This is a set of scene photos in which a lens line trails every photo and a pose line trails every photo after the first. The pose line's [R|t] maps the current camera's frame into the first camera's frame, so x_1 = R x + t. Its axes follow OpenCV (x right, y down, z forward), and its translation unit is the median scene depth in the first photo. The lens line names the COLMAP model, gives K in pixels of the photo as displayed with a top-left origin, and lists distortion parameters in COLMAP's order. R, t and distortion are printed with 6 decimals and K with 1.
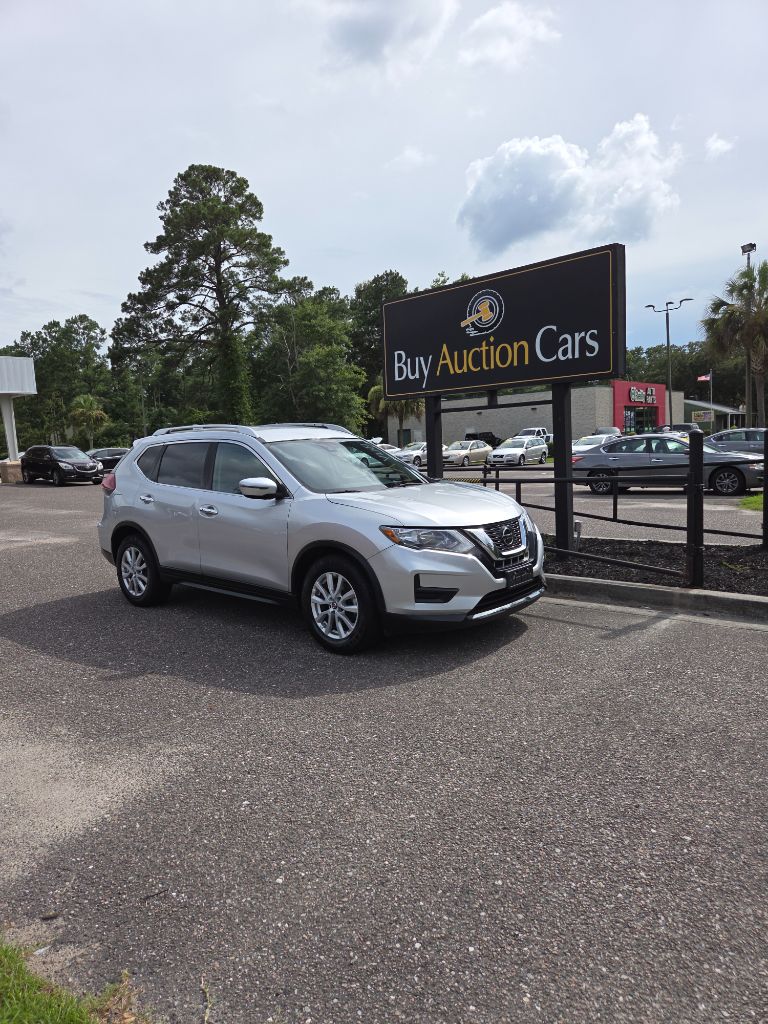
lens RADIAL K [[688.4, 0, 375.6], [0, 688.4, 512.2], [0, 0, 1]] dist [0.035939, -0.002211]
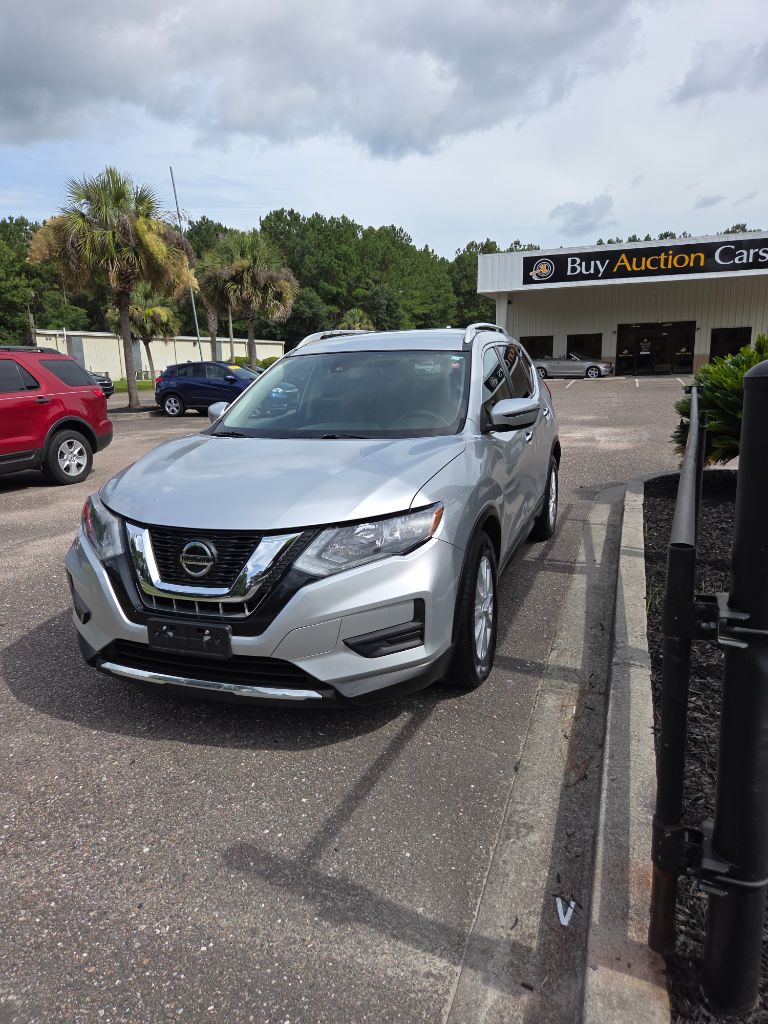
lens RADIAL K [[698.3, 0, 387.5], [0, 698.3, 511.9], [0, 0, 1]] dist [0.034688, 0.001042]
pose [[0.378915, 0.241185, -0.893450, 0.473532], [-0.091076, 0.970474, 0.223352, -0.089055], [0.920939, -0.003260, 0.389693, 0.610087]]
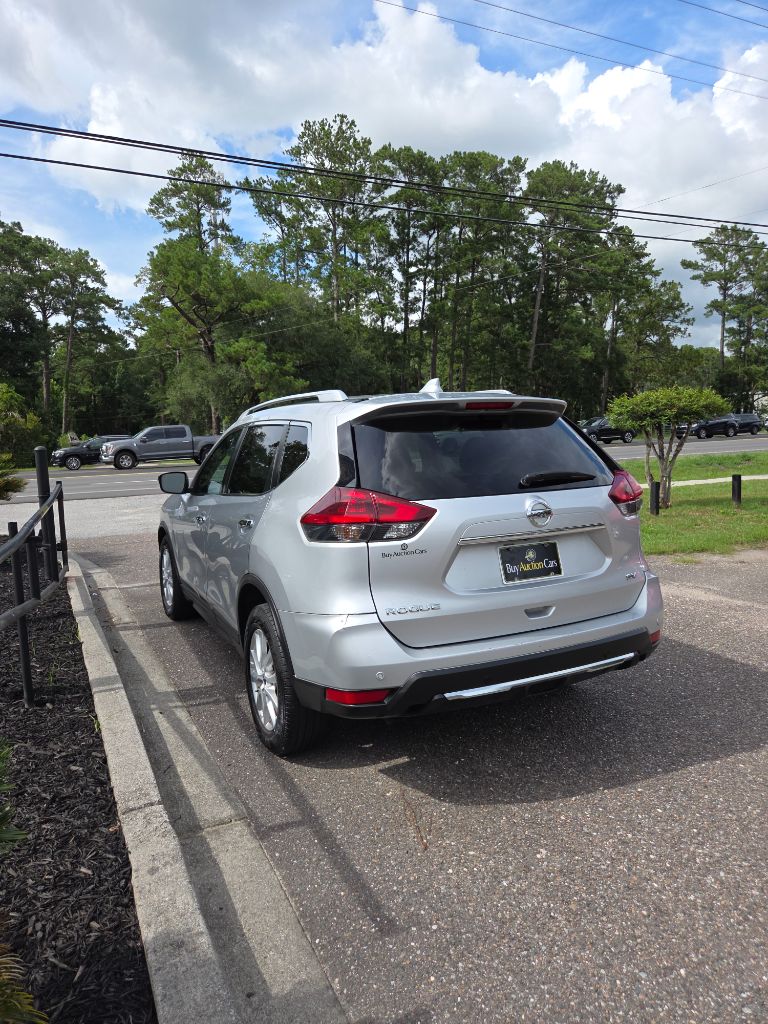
lens RADIAL K [[698.3, 0, 387.5], [0, 698.3, 511.9], [0, 0, 1]] dist [0.034688, 0.001042]
pose [[-0.923724, 0.038003, 0.381168, -0.411667], [0.118171, 0.974804, 0.189188, -0.129695], [-0.364375, 0.219801, -0.904941, 1.443191]]
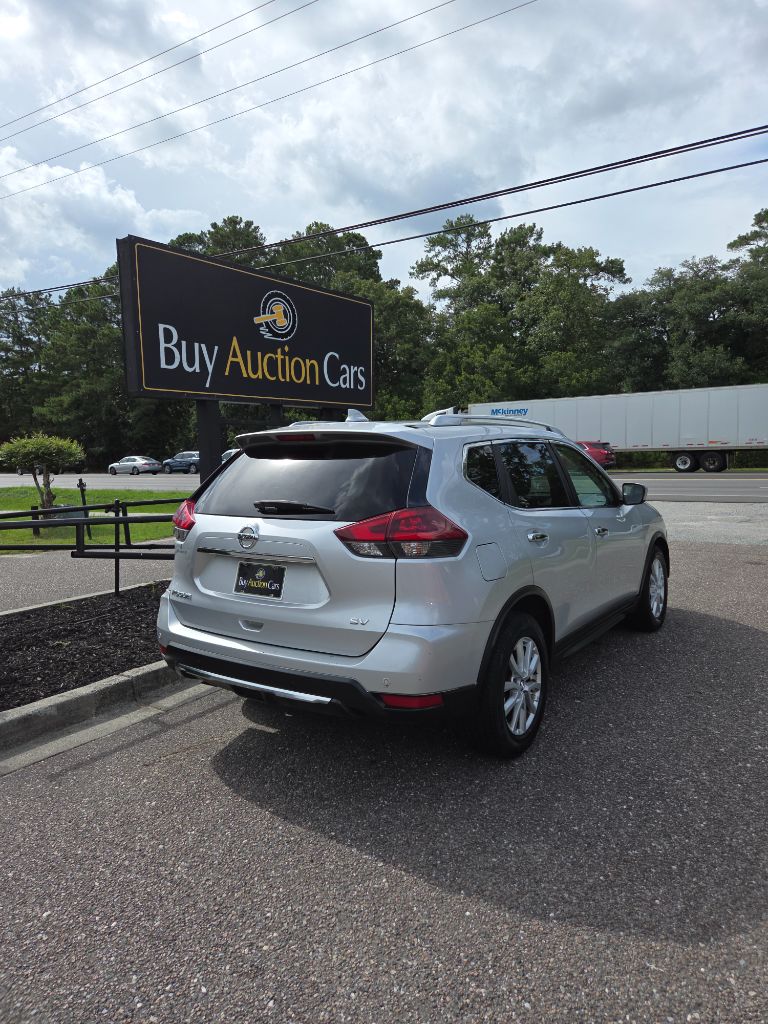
lens RADIAL K [[698.3, 0, 387.5], [0, 698.3, 511.9], [0, 0, 1]] dist [0.034688, 0.001042]
pose [[-0.134606, -0.035122, 0.990277, -0.772565], [0.125639, 0.990701, 0.052215, -0.073947], [-0.982902, 0.131446, -0.128941, 1.040716]]
